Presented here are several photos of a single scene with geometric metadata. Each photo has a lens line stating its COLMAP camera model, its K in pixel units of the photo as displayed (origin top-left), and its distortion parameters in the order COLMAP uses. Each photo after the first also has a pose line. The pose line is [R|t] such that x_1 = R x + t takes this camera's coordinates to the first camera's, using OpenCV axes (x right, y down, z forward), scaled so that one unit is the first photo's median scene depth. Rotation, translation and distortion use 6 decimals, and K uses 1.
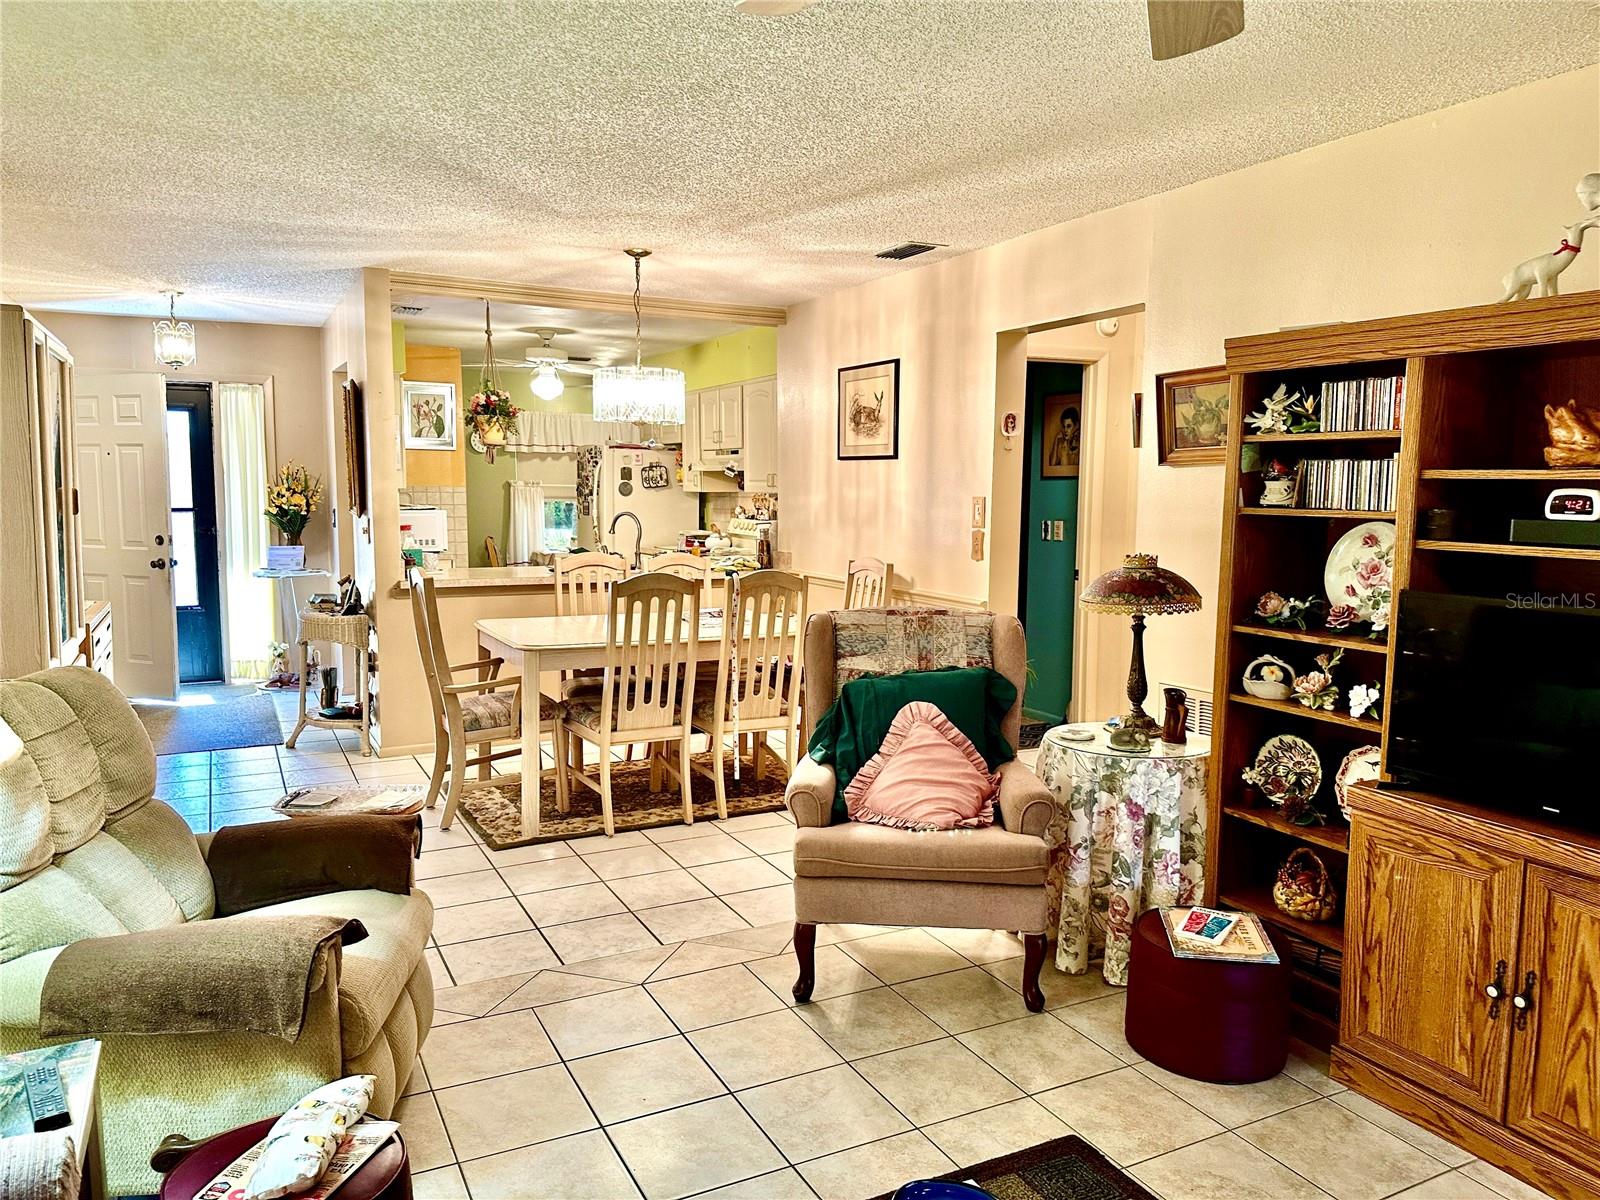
lens RADIAL K [[1136.9, 0, 785.9], [0, 1136.9, 618.7], [0, 0, 1]] dist [0.079221, -0.106117]
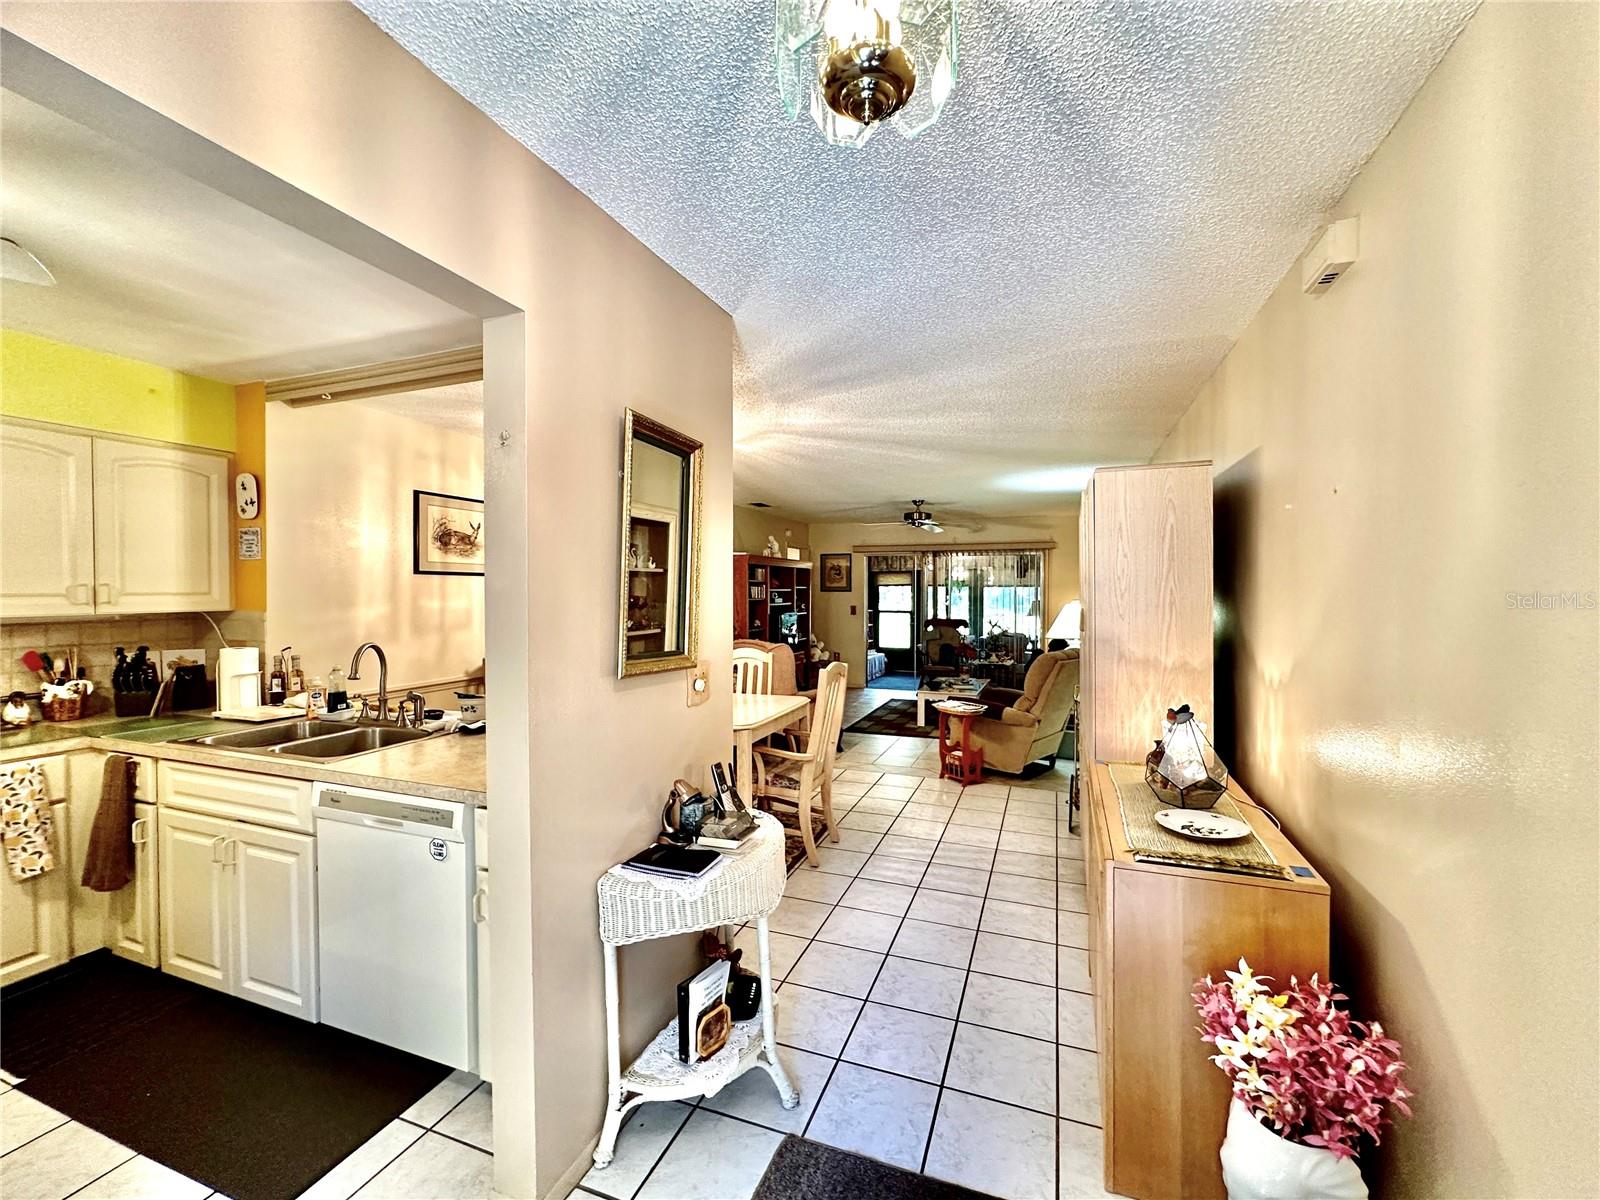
lens RADIAL K [[654.1, 0, 801.7], [0, 654.1, 605.1], [0, 0, 1]] dist [-0.000652, 0.000437]
pose [[-0.679460, -0.028220, 0.733170, -0.961792], [0.080852, 0.990295, 0.113045, -0.222986], [-0.729244, 0.136088, -0.670584, 1.706441]]
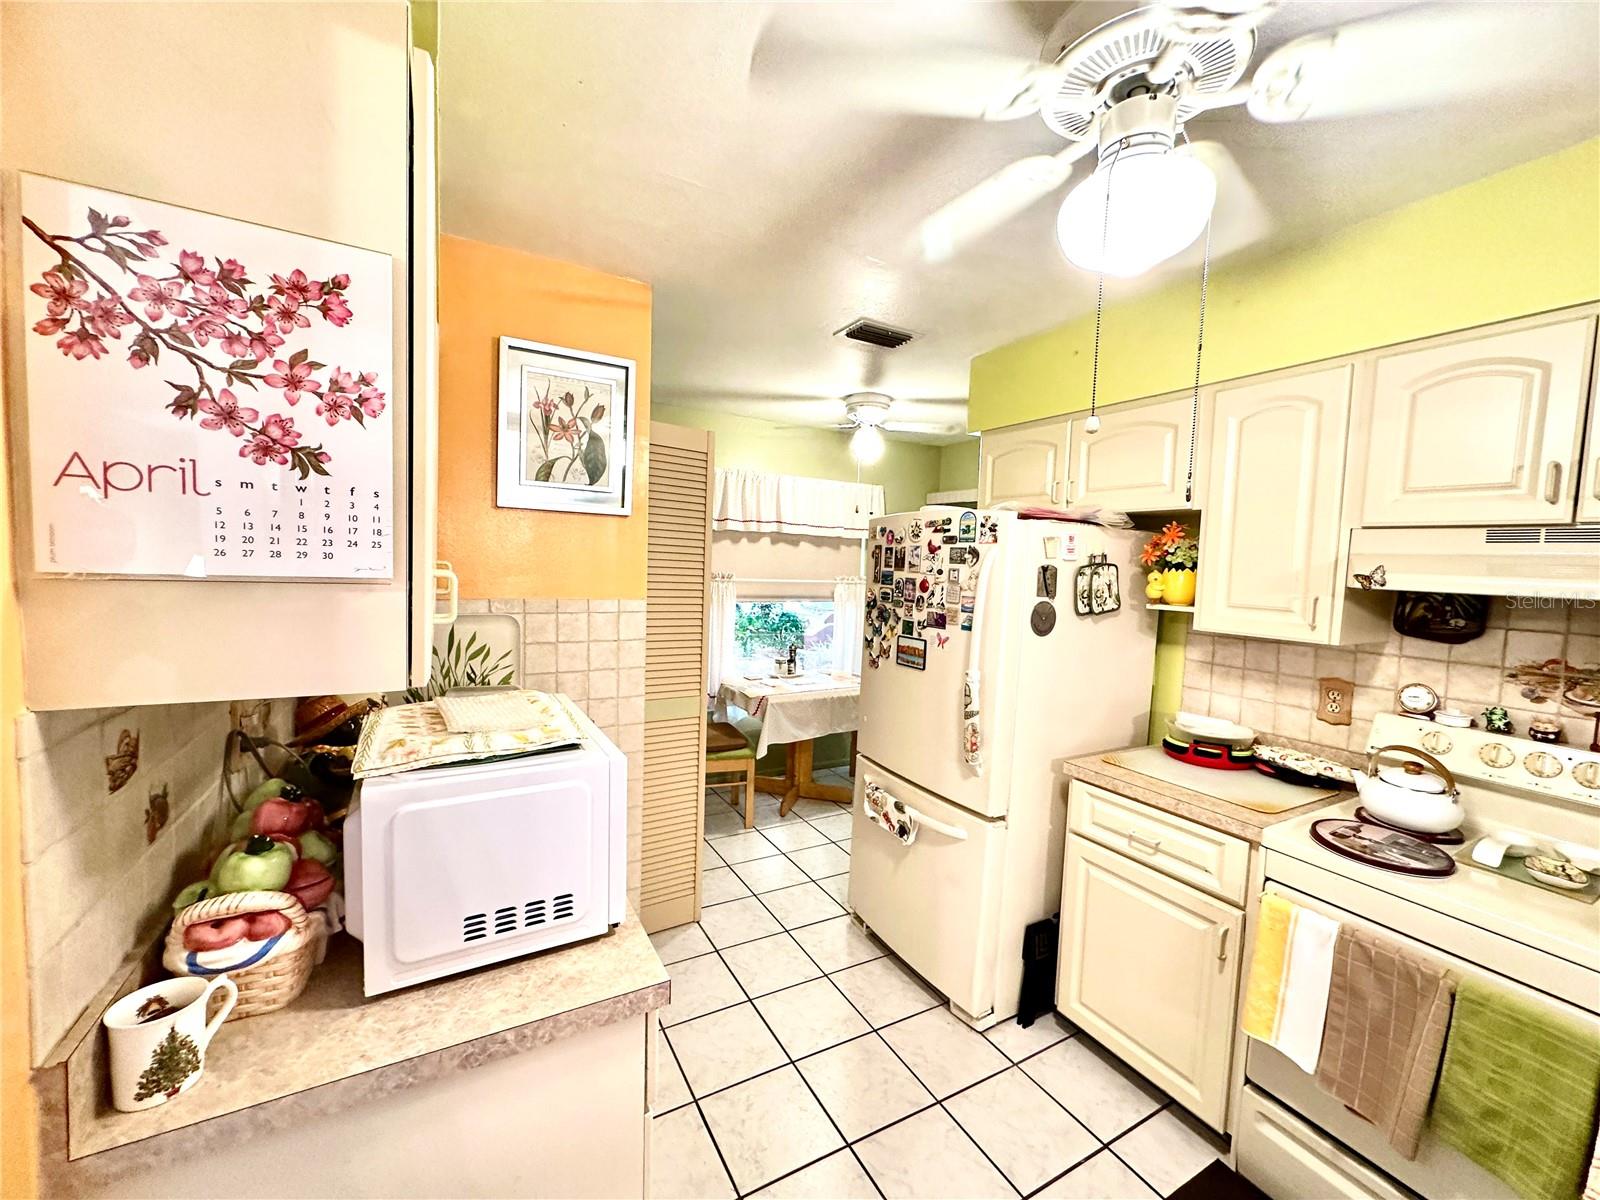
lens RADIAL K [[654.1, 0, 801.7], [0, 654.1, 605.1], [0, 0, 1]] dist [-0.000652, 0.000437]
pose [[0.998754, 0.023653, 0.043938, -0.514174], [-0.021617, 0.998696, -0.046251, -0.229198], [-0.044975, 0.045243, 0.997963, 1.661863]]
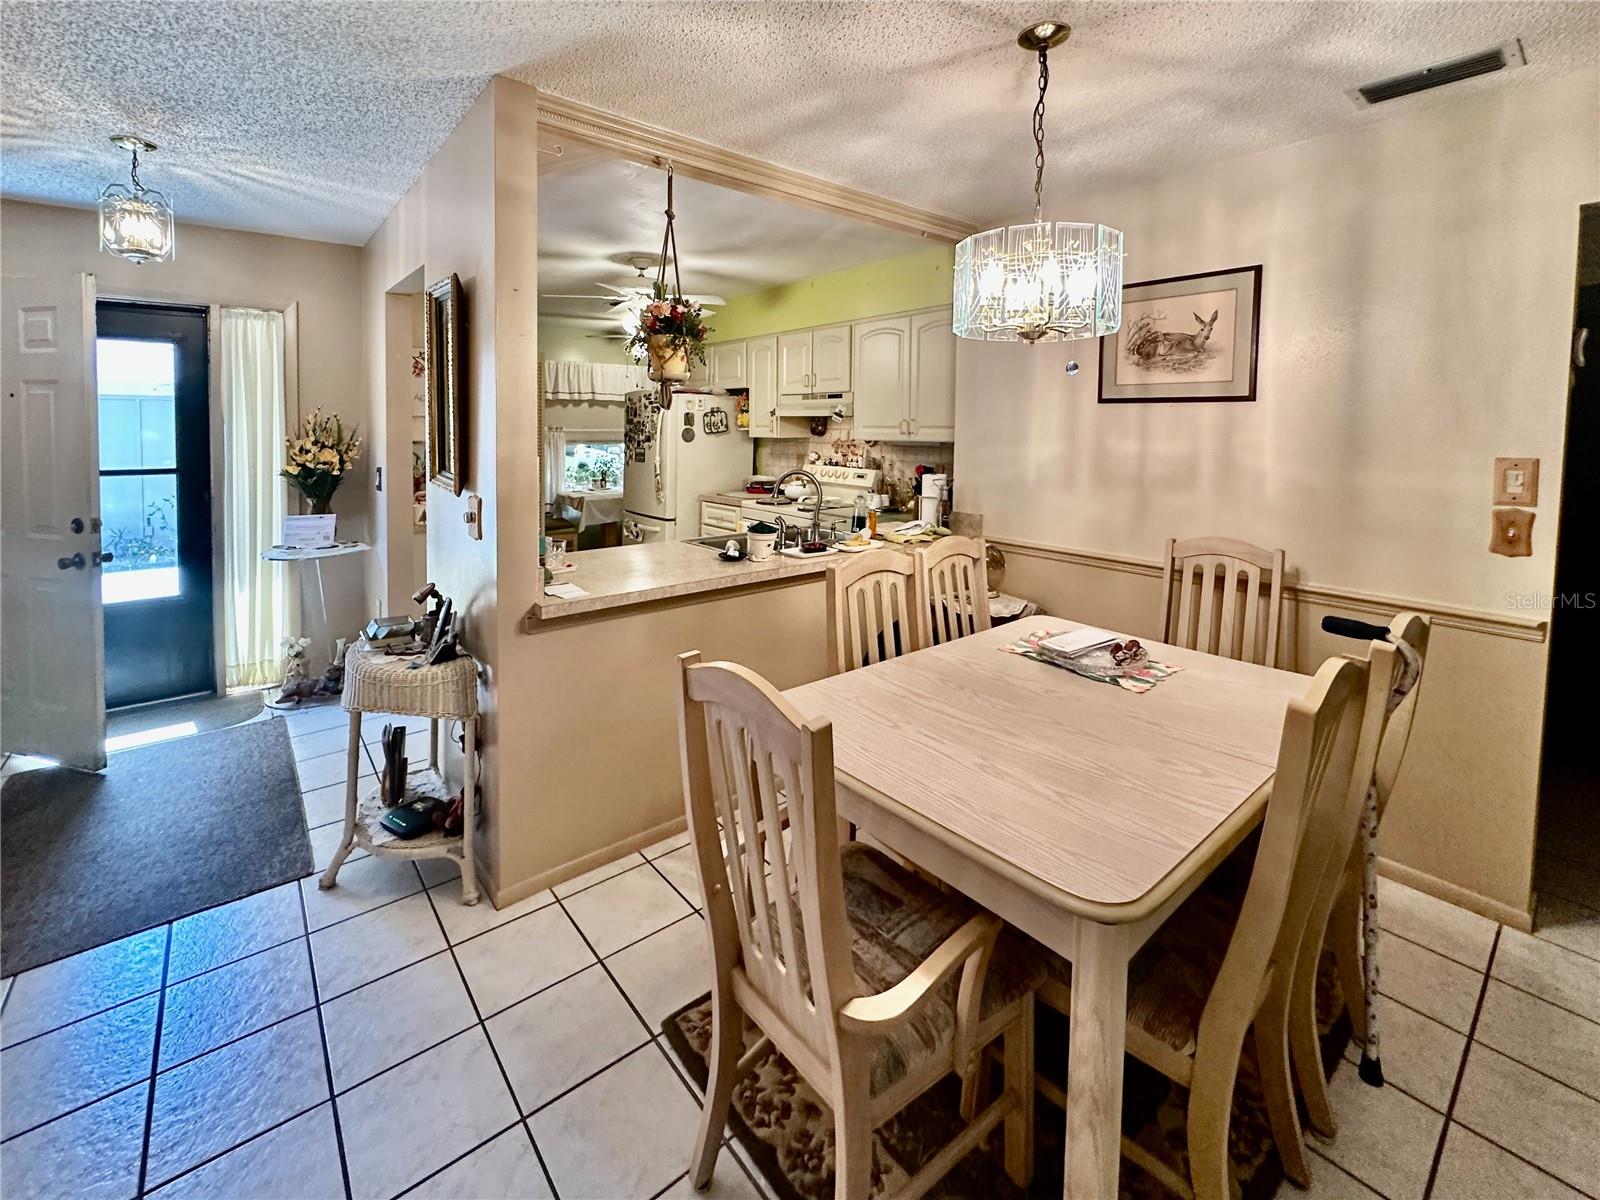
lens RADIAL K [[726.3, 0, 784.2], [0, 726.3, 453.8], [0, 0, 1]] dist [0.000967, 0.000107]
pose [[0.981010, -0.011884, 0.193593, -0.389705], [0.026463, 0.996989, -0.072894, -0.109767], [-0.192144, 0.076633, 0.978370, 0.824104]]
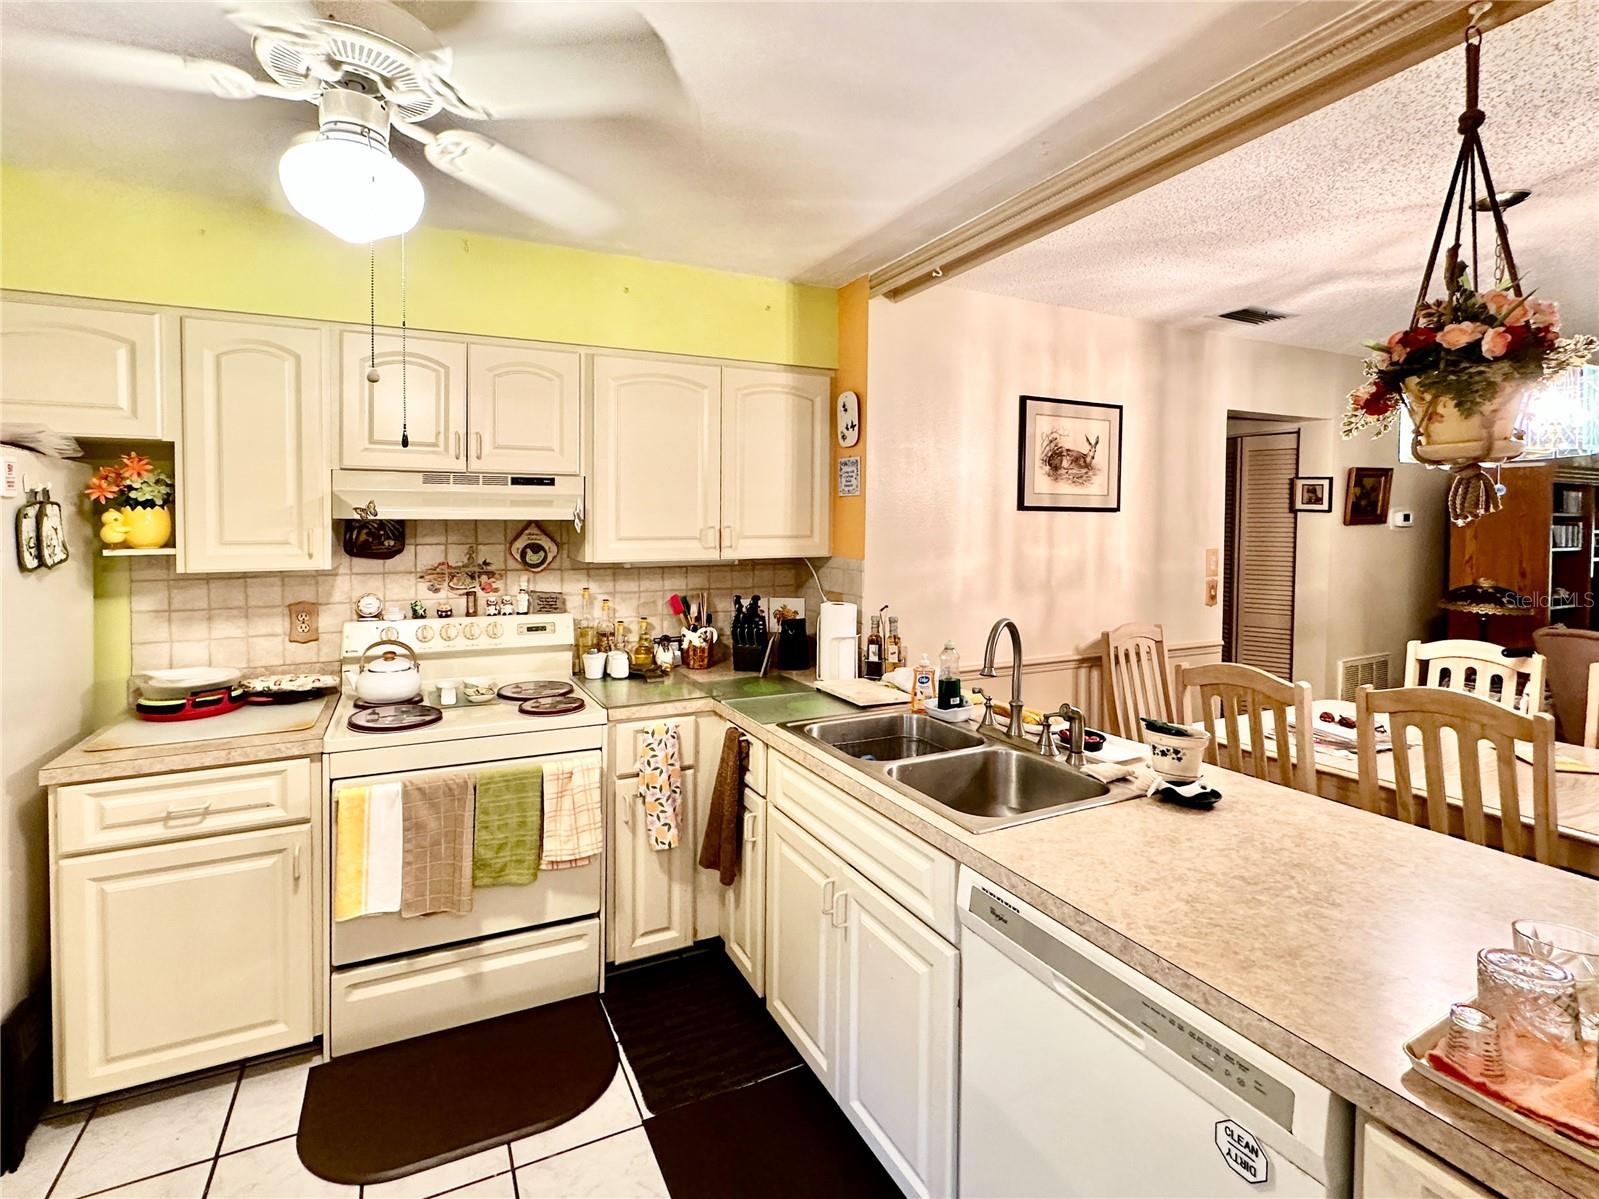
lens RADIAL K [[728.4, 0, 761.1], [0, 728.4, 542.1], [0, 0, 1]] dist [-0.003241, 0.000869]
pose [[0.025741, -0.036938, 0.998986, -0.676672], [0.117914, 0.992453, 0.033659, -0.230466], [-0.992690, 0.116928, 0.029902, 1.724673]]
